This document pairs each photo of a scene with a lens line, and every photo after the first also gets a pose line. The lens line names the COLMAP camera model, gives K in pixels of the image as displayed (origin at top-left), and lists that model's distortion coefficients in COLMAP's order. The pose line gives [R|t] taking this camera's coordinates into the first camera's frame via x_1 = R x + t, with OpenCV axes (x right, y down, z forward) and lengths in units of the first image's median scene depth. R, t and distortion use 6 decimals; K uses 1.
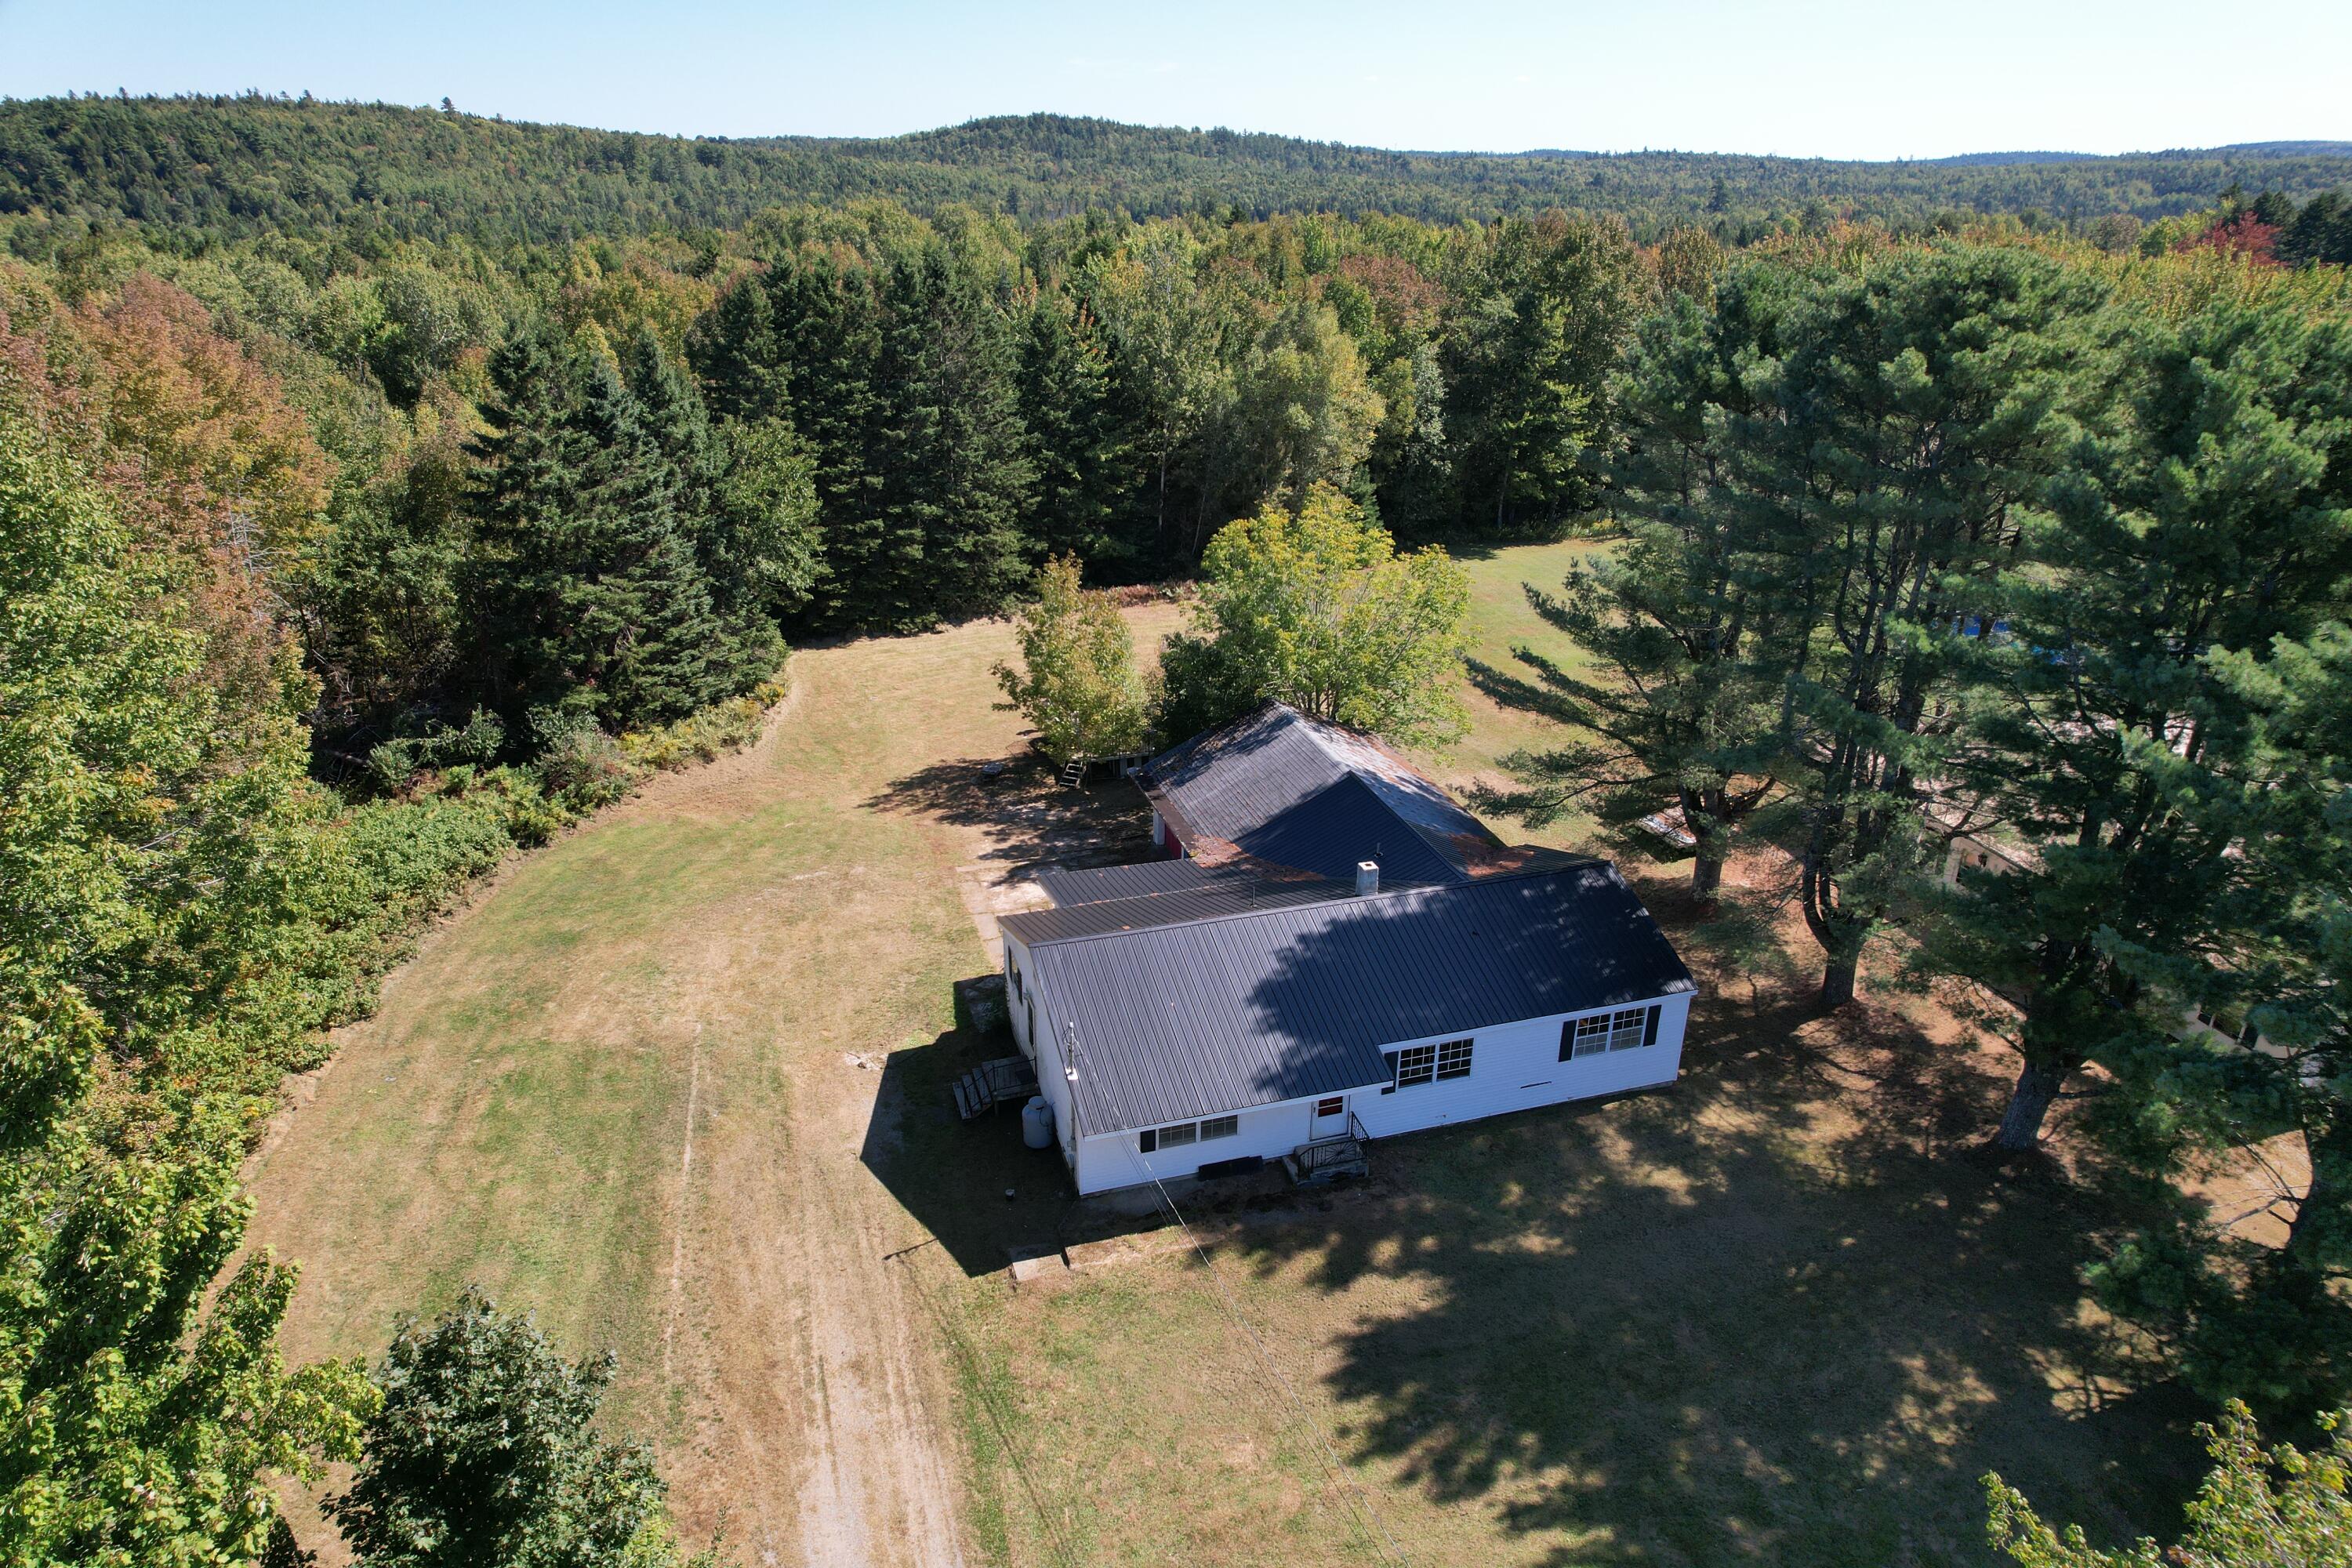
lens RADIAL K [[1507.0, 0, 1176.0], [0, 1507.0, 784.0], [0, 0, 1]] dist [-0.076529, 0.065756]
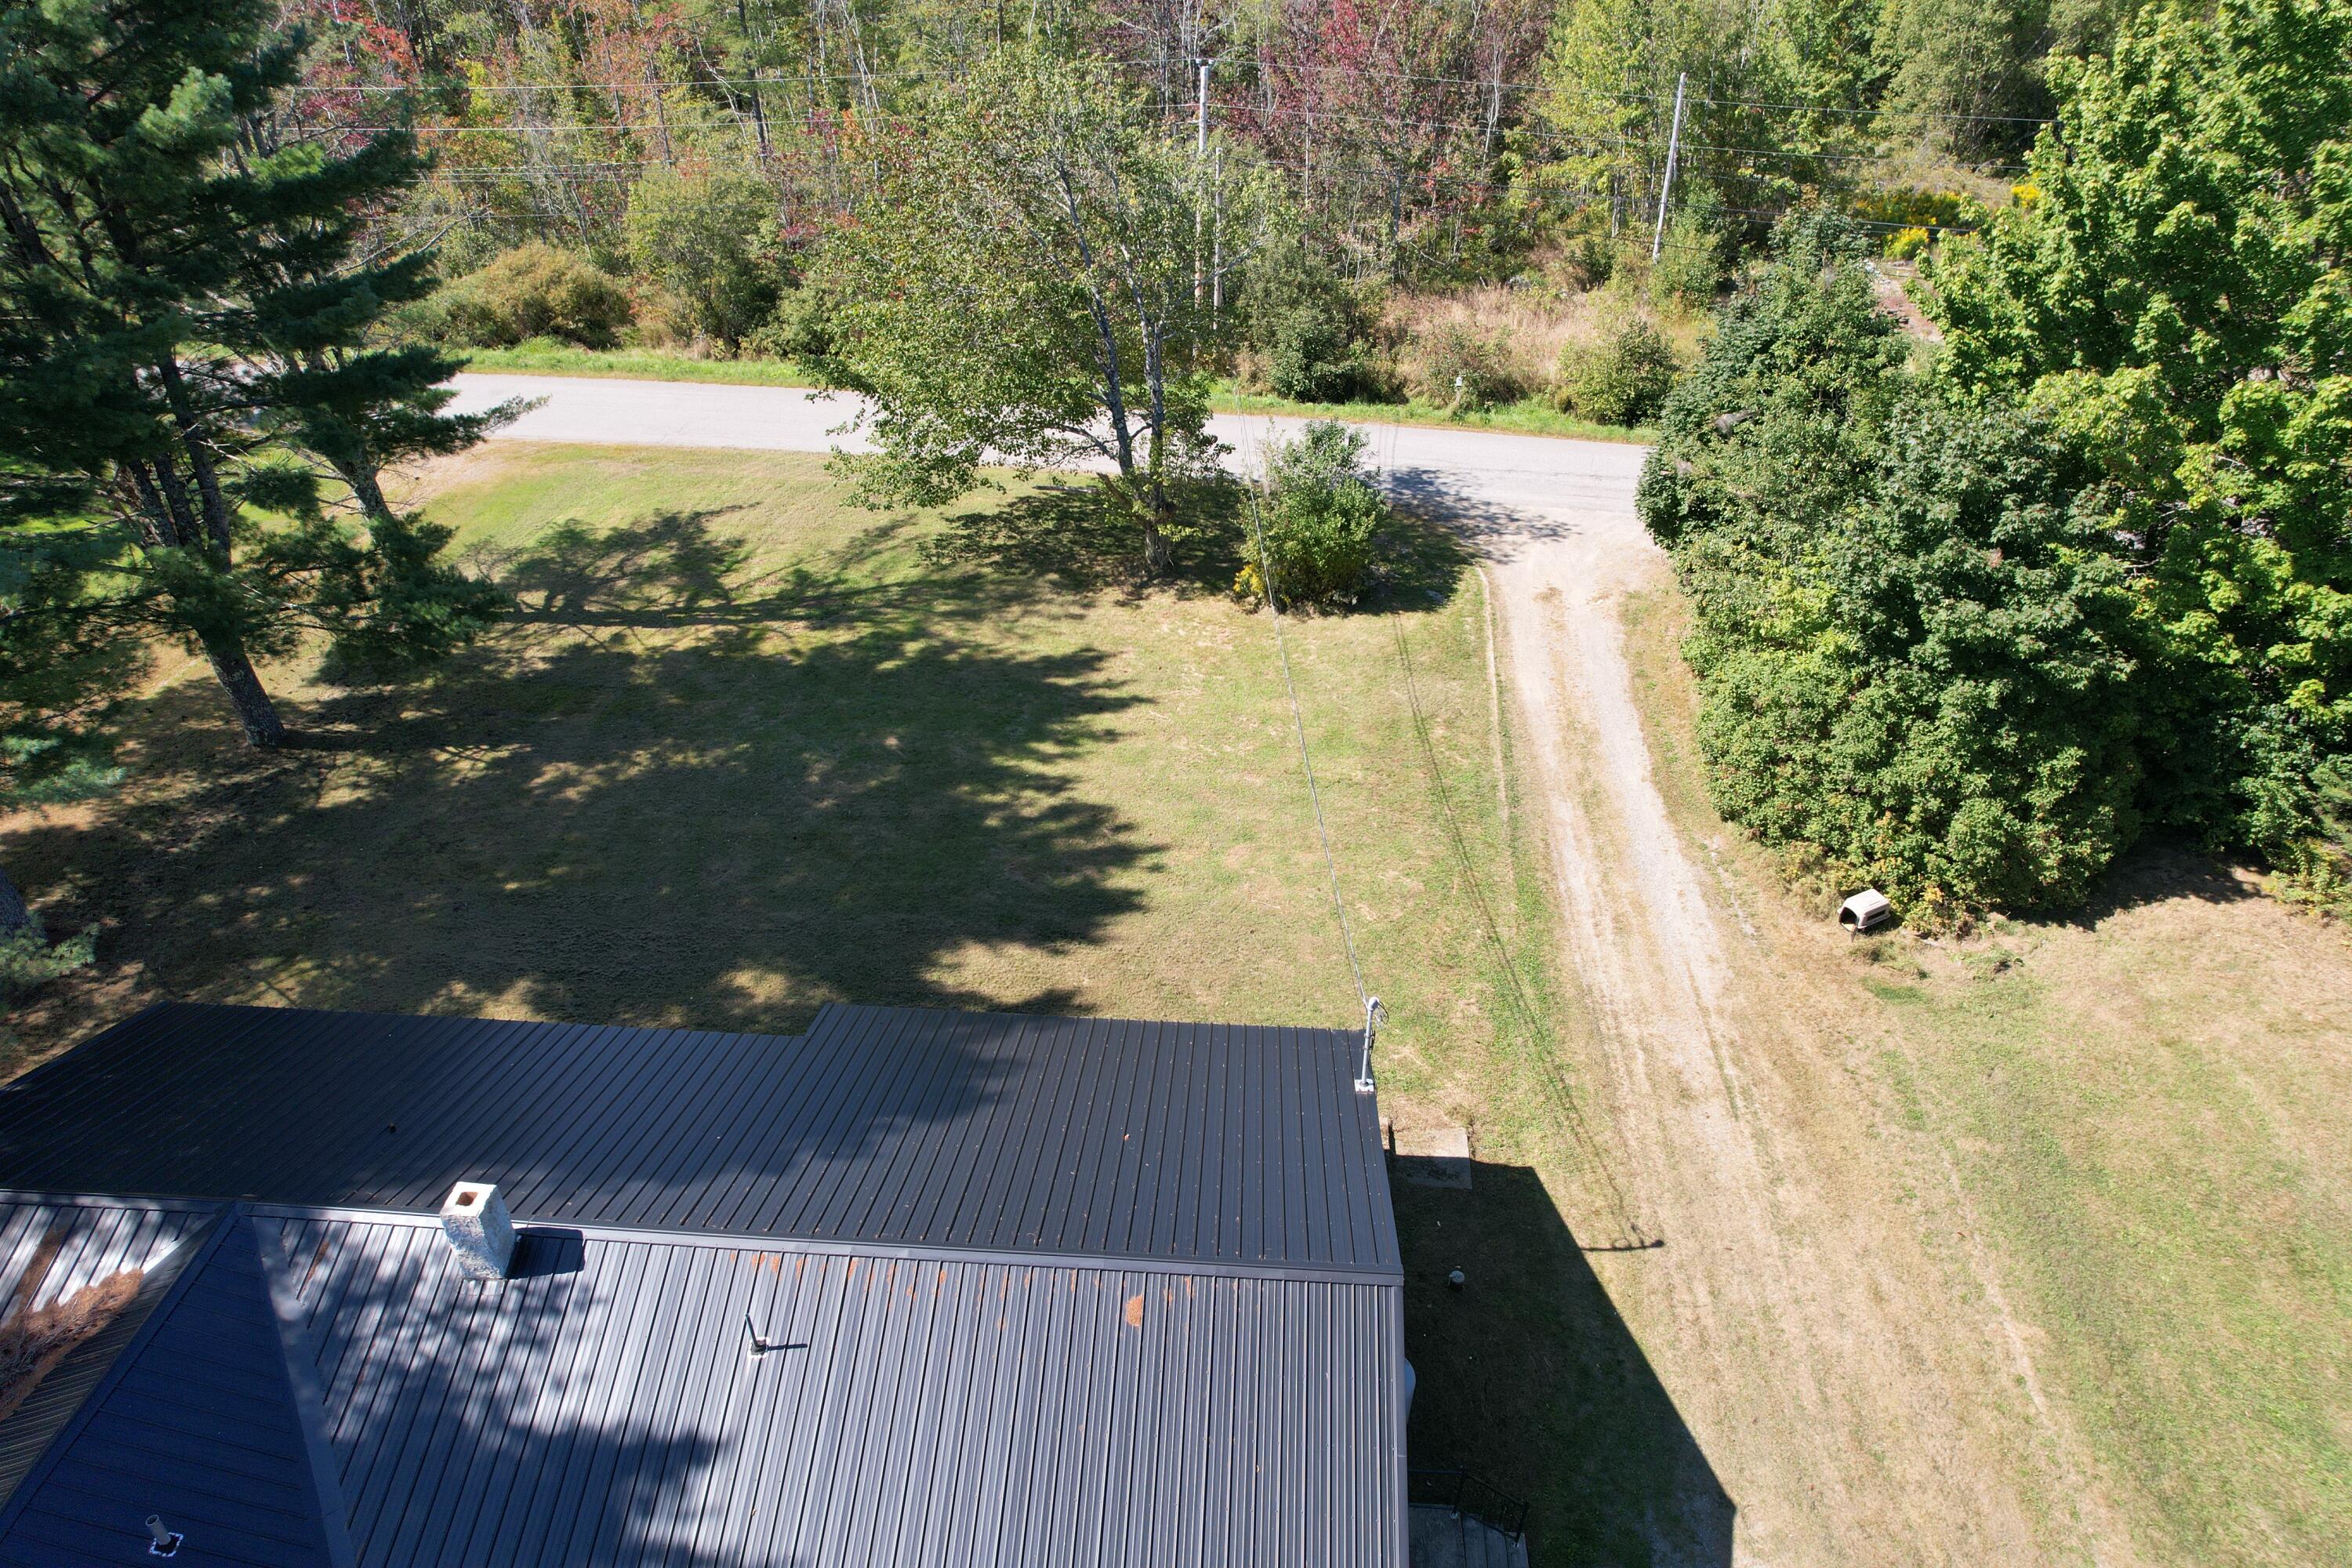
lens RADIAL K [[1507.0, 0, 1176.0], [0, 1507.0, 784.0], [0, 0, 1]] dist [-0.076529, 0.065756]
pose [[-0.934206, -0.208092, 0.289752, -0.128187], [0.130027, 0.557730, 0.819775, -0.297254], [-0.332192, 0.803514, -0.493977, 1.087451]]
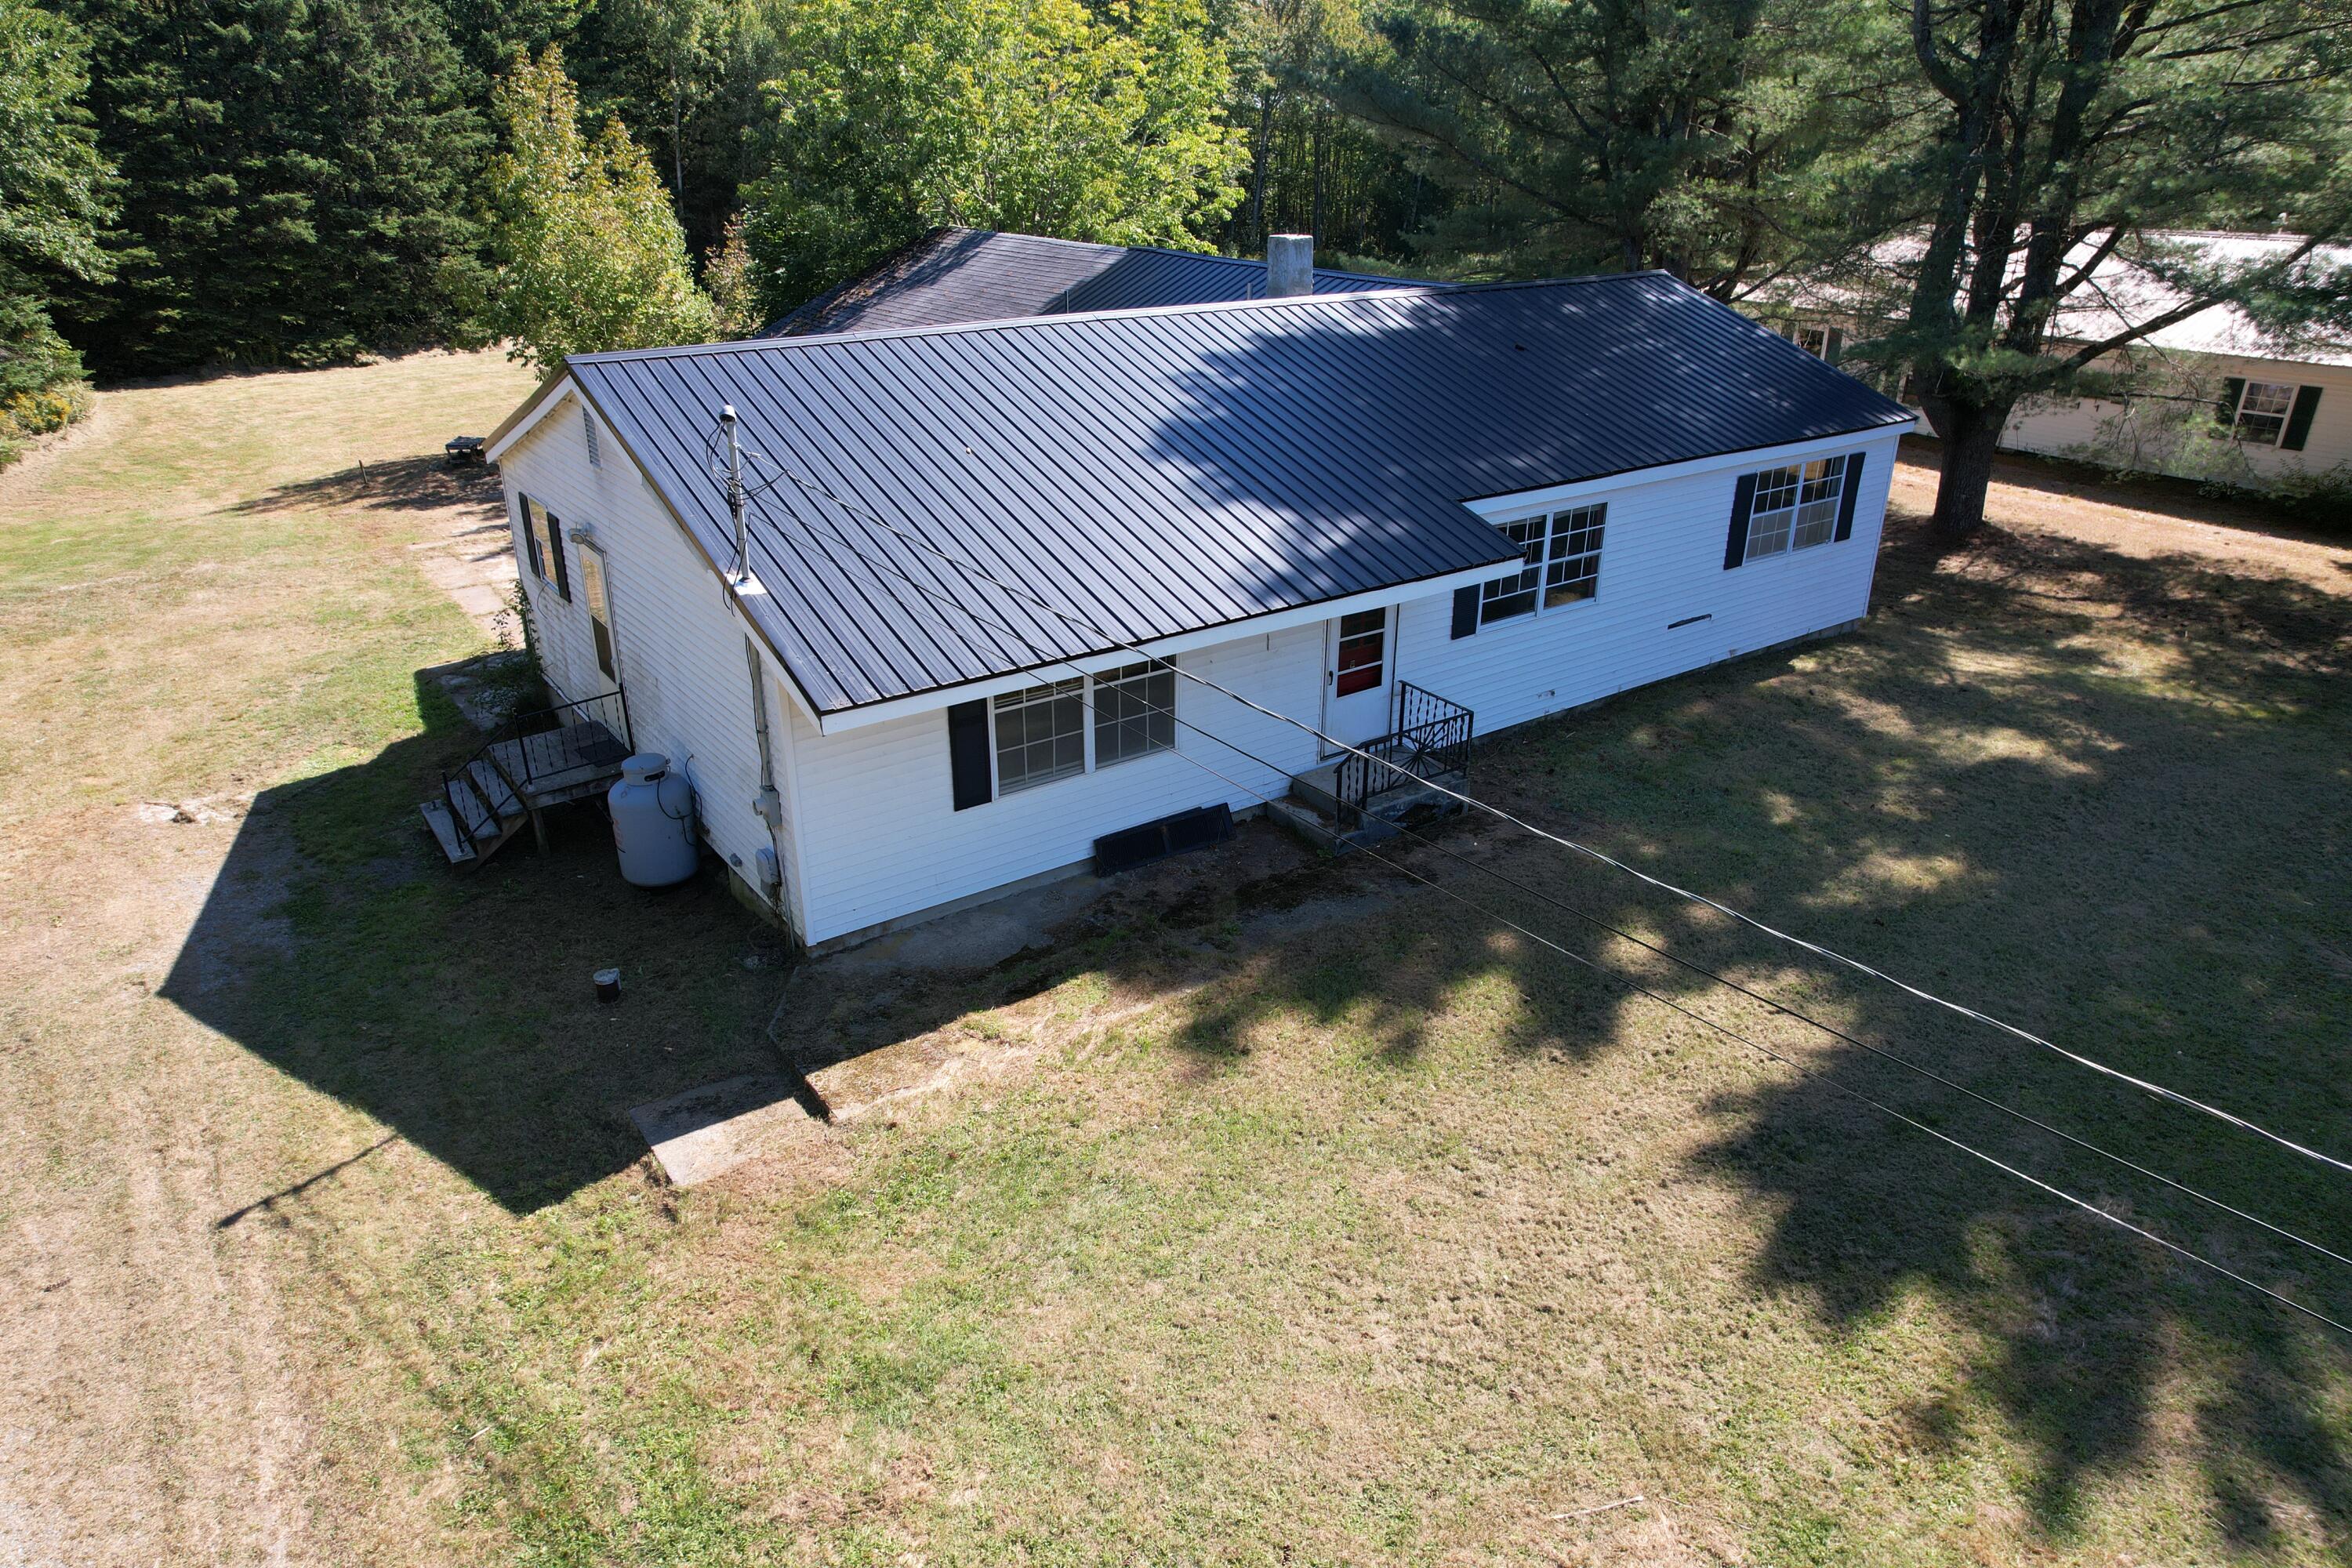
lens RADIAL K [[1505.4, 0, 1168.9], [0, 1505.4, 795.9], [0, 0, 1]] dist [-0.068944, 0.067841]
pose [[0.947771, -0.135408, 0.288781, -0.075201], [0.129393, 0.990790, 0.039912, 0.216234], [-0.291525, -0.000462, 0.956563, 0.575348]]
